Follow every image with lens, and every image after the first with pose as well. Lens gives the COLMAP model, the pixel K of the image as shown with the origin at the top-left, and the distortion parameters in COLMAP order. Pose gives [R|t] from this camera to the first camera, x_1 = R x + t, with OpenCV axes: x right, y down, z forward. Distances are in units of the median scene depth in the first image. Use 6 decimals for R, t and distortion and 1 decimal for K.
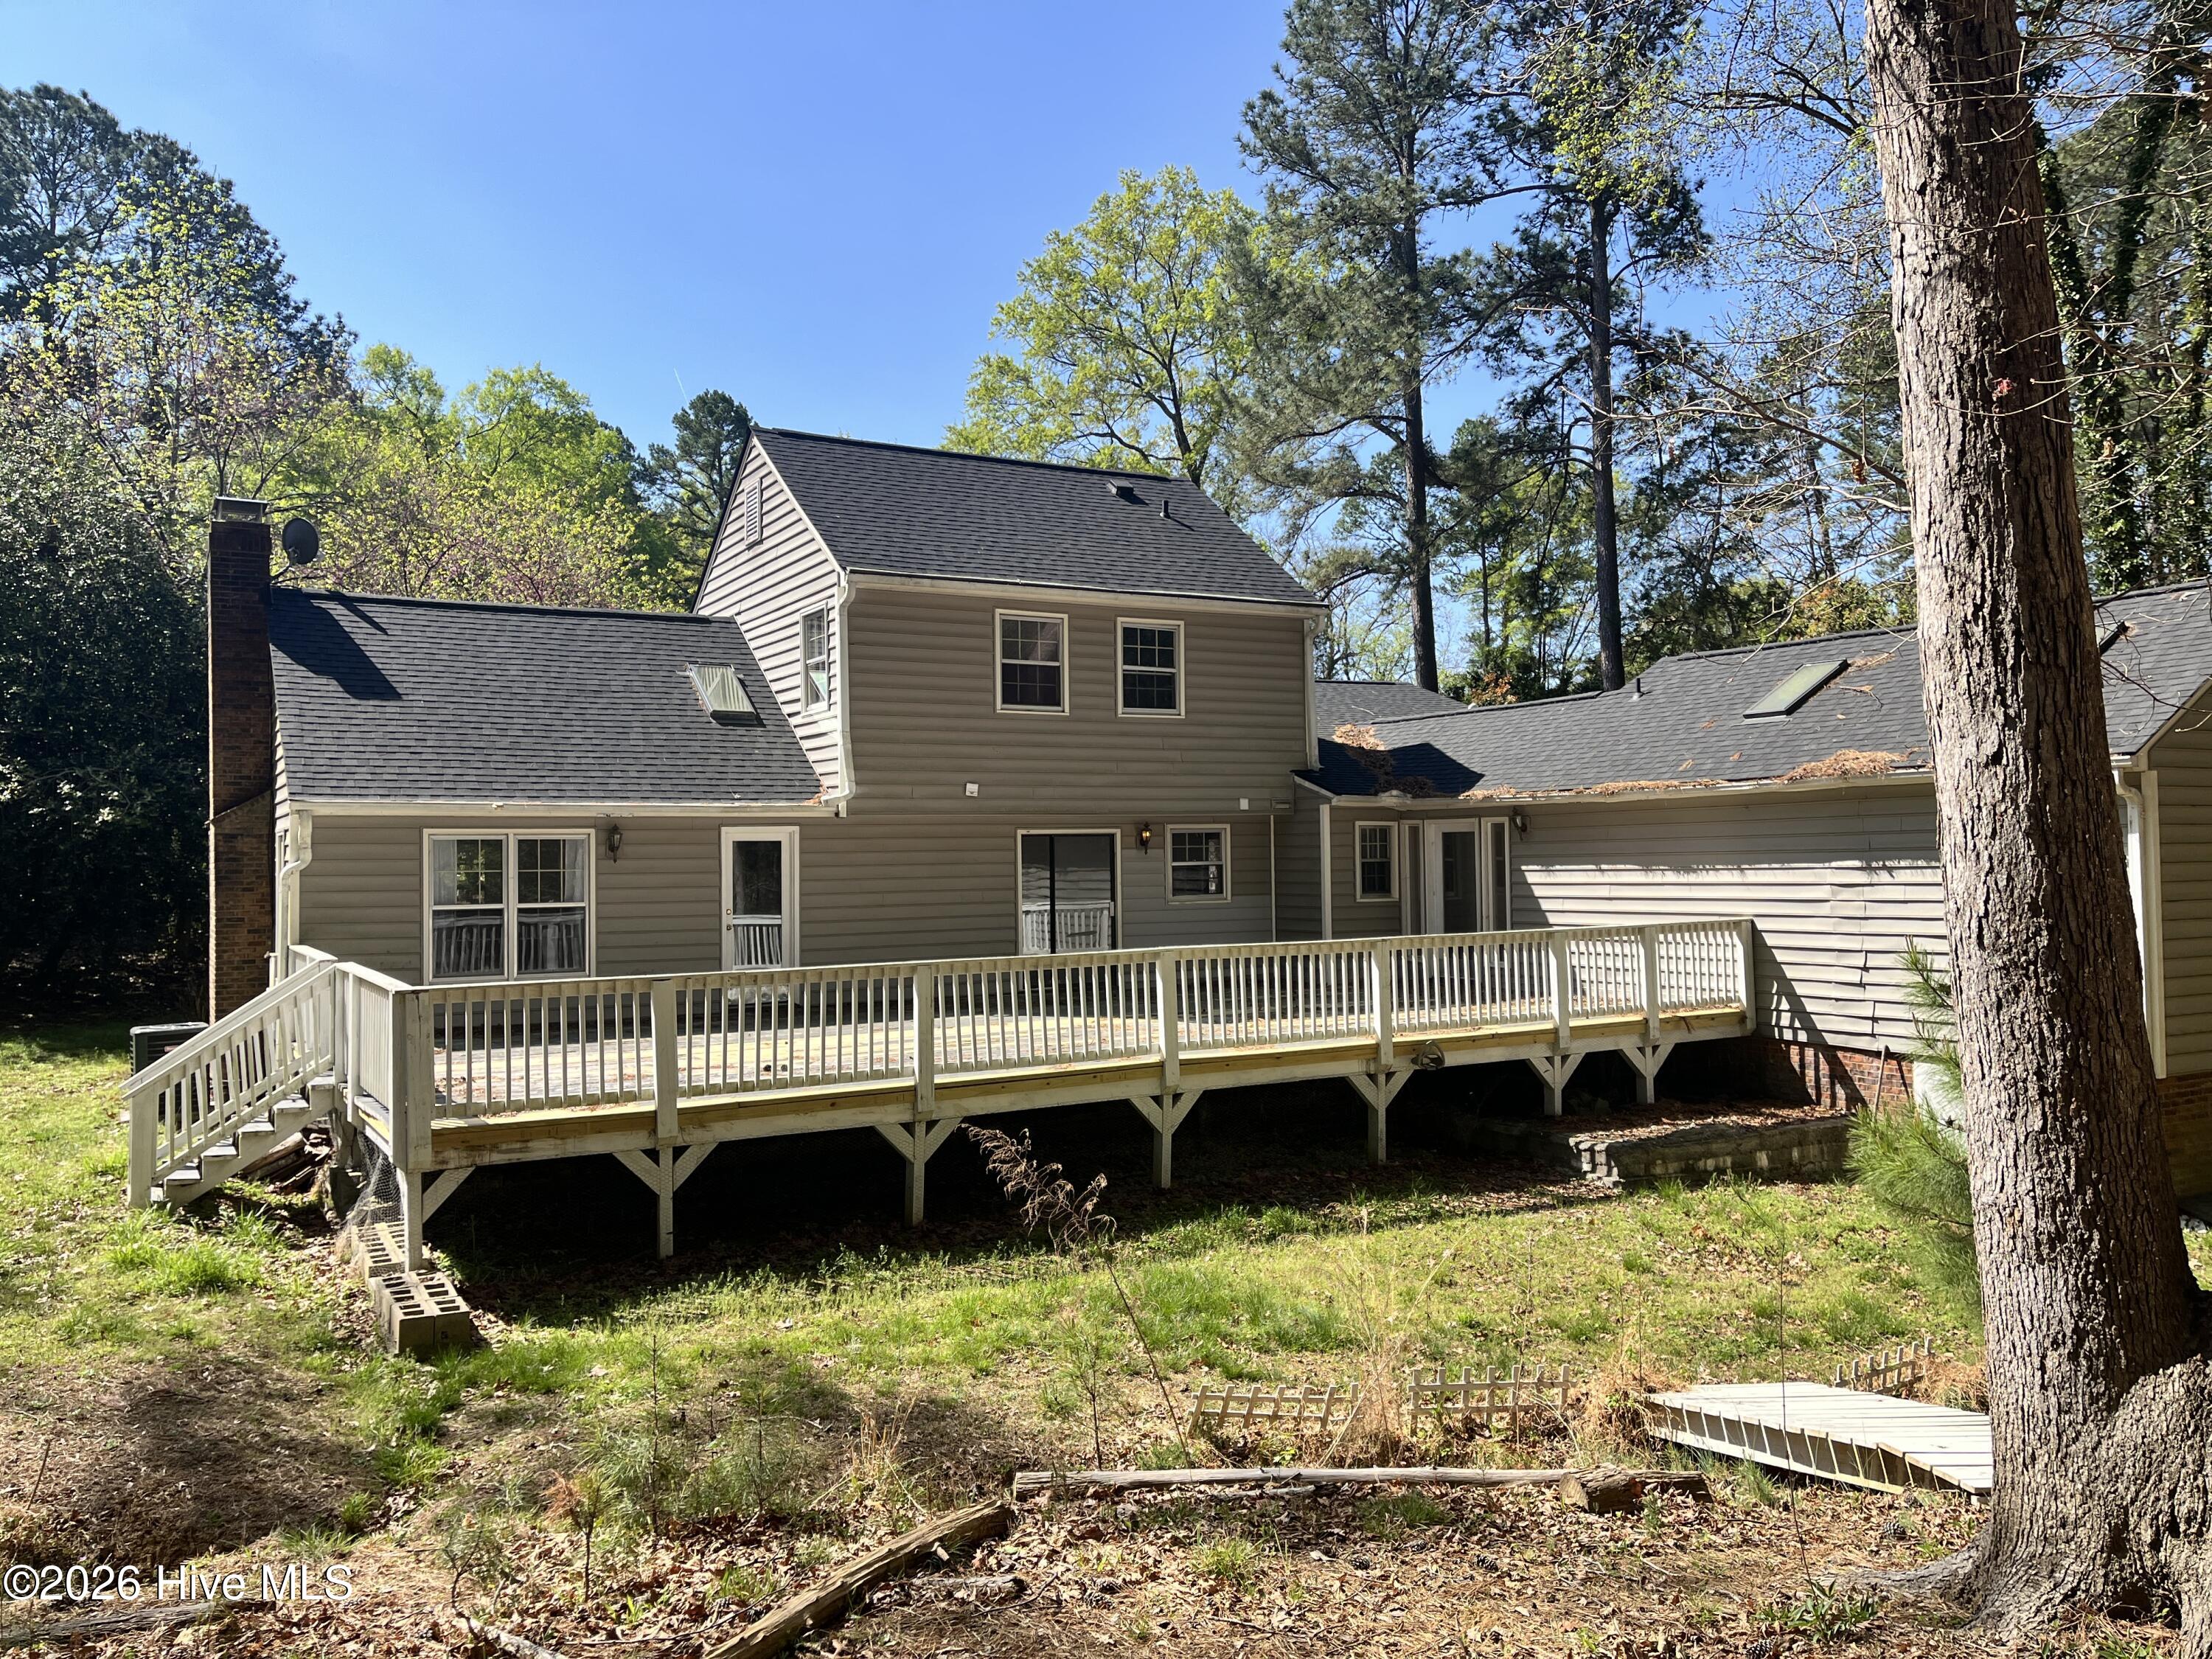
lens RADIAL K [[1679.1, 0, 1110.7], [0, 1679.1, 829.6], [0, 0, 1]] dist [0.037653, -0.000128]
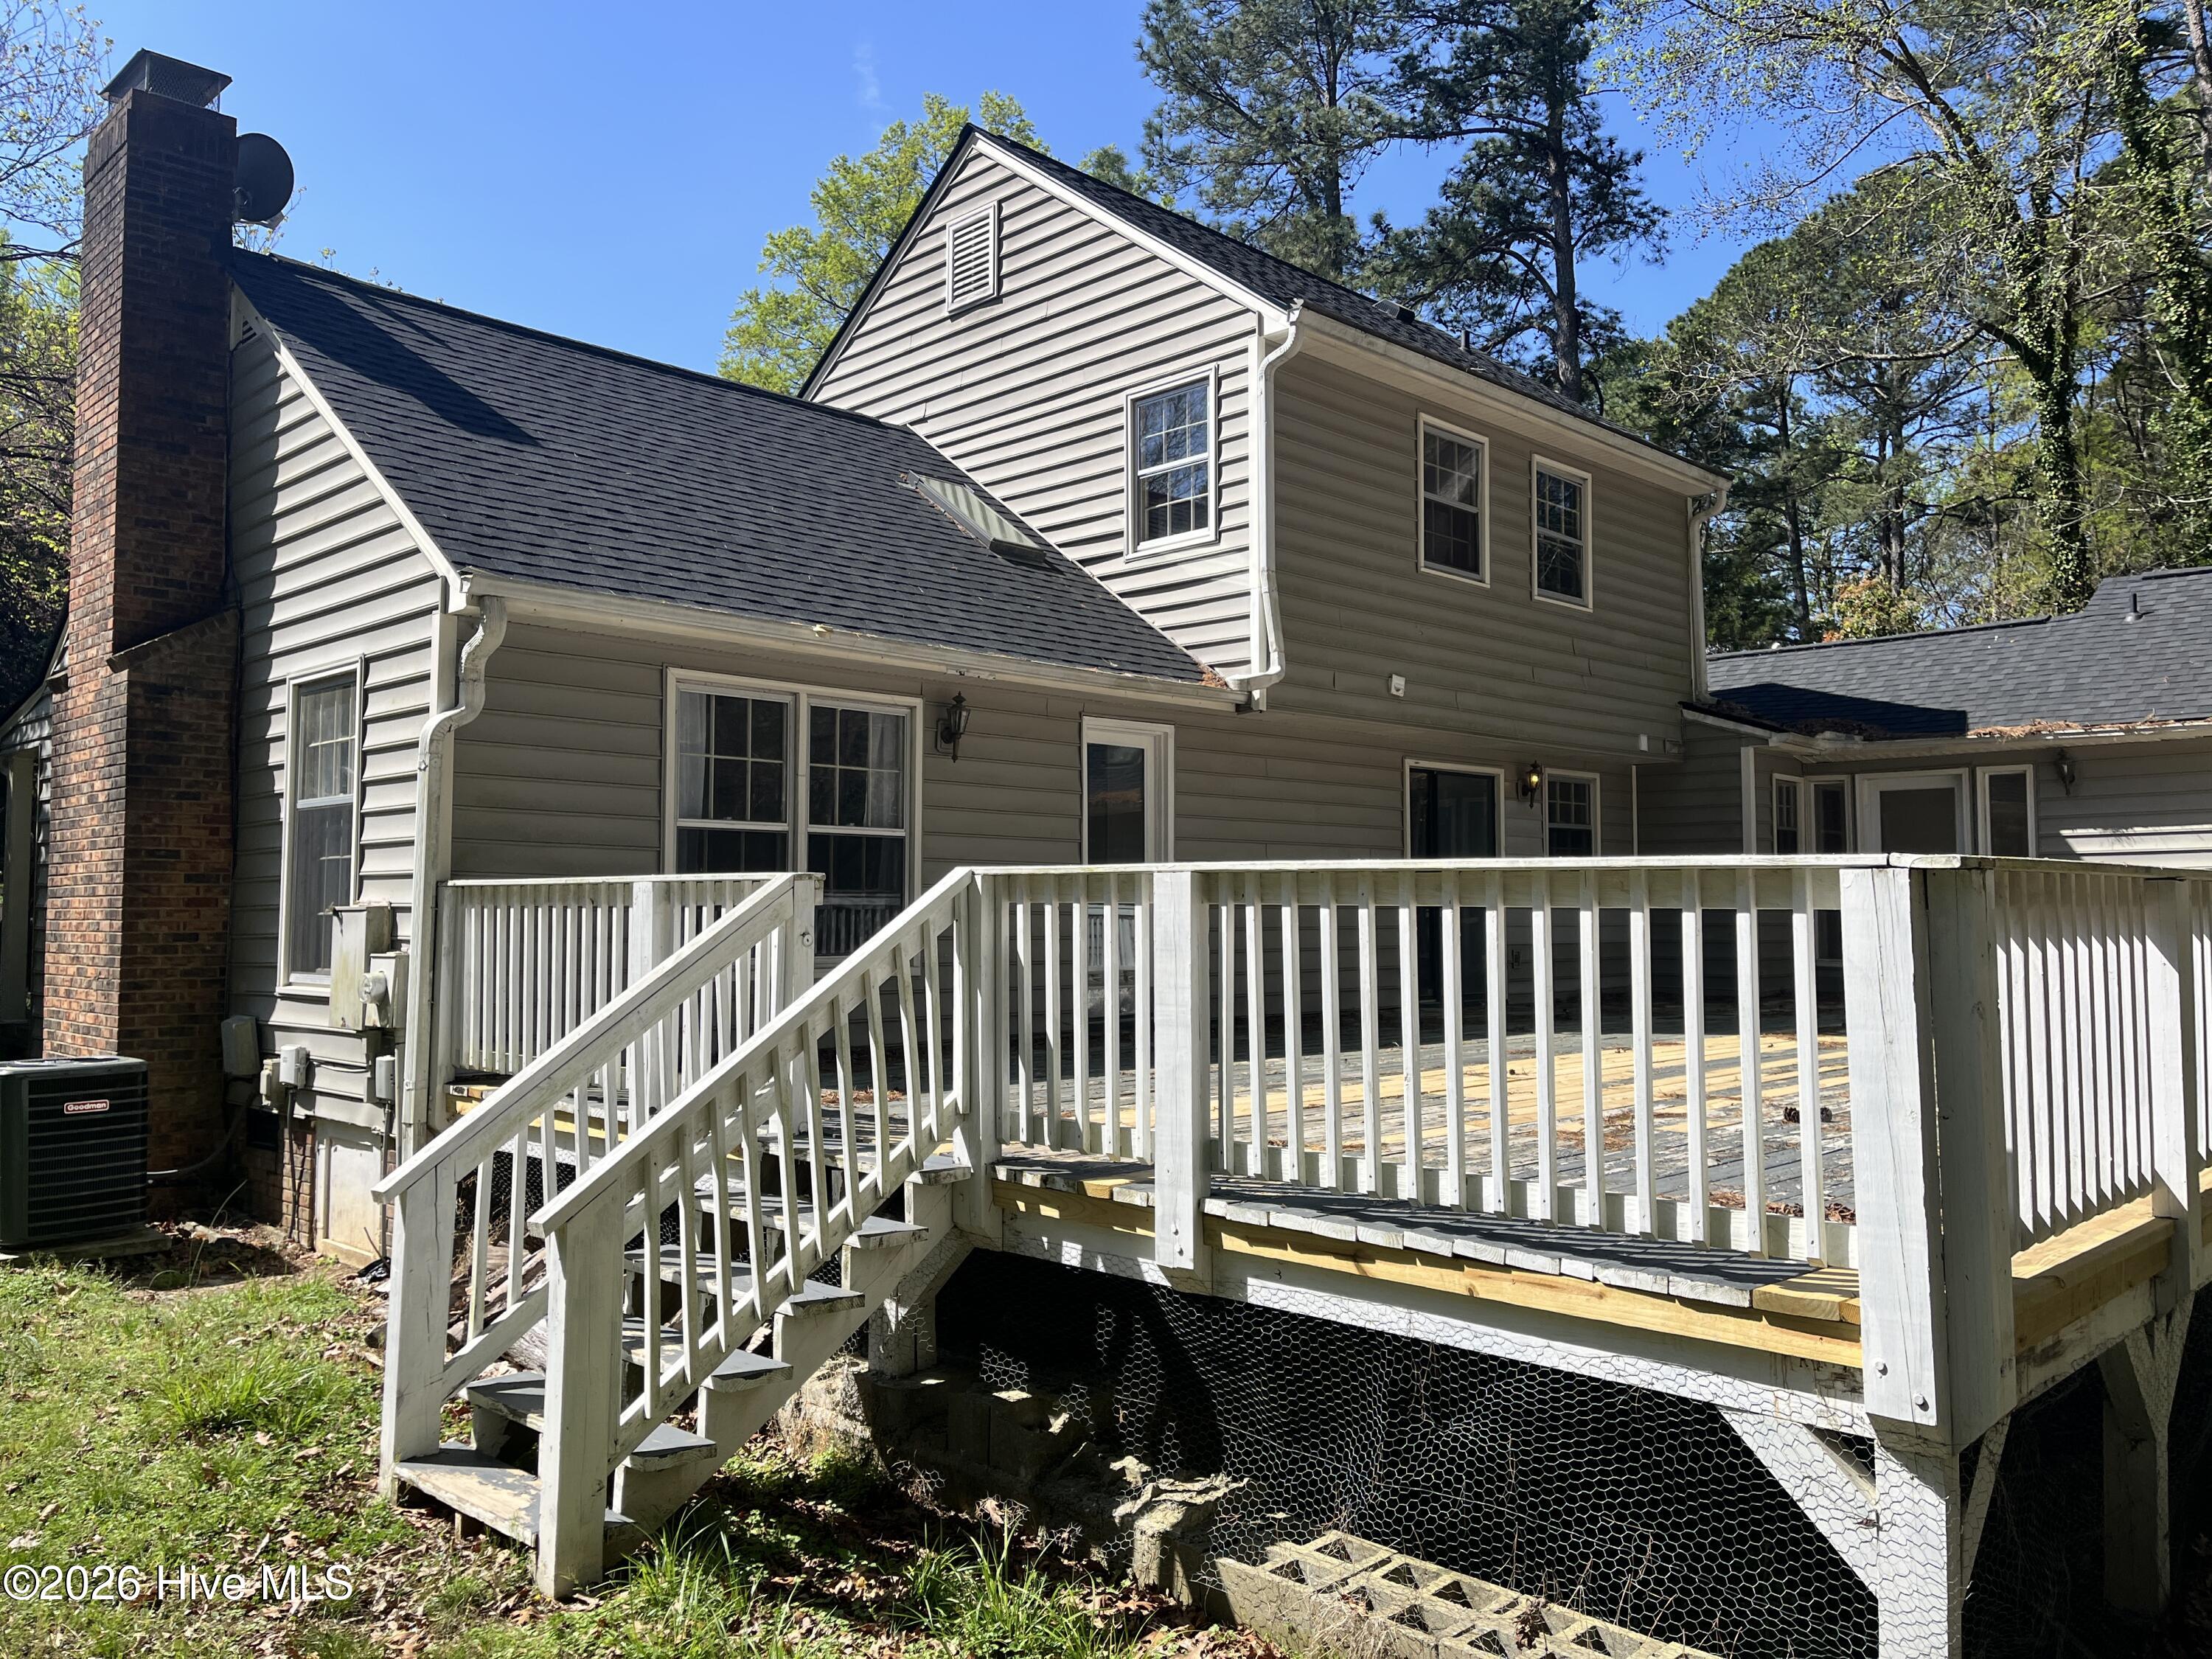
lens RADIAL K [[1679.1, 0, 1101.5], [0, 1679.1, 824.5], [0, 0, 1]] dist [0.037653, -0.000128]
pose [[0.963801, 0.025711, 0.265379, -0.348630], [-0.015126, 0.999009, -0.041855, 0.055716], [-0.266193, 0.036326, 0.963235, 0.400239]]
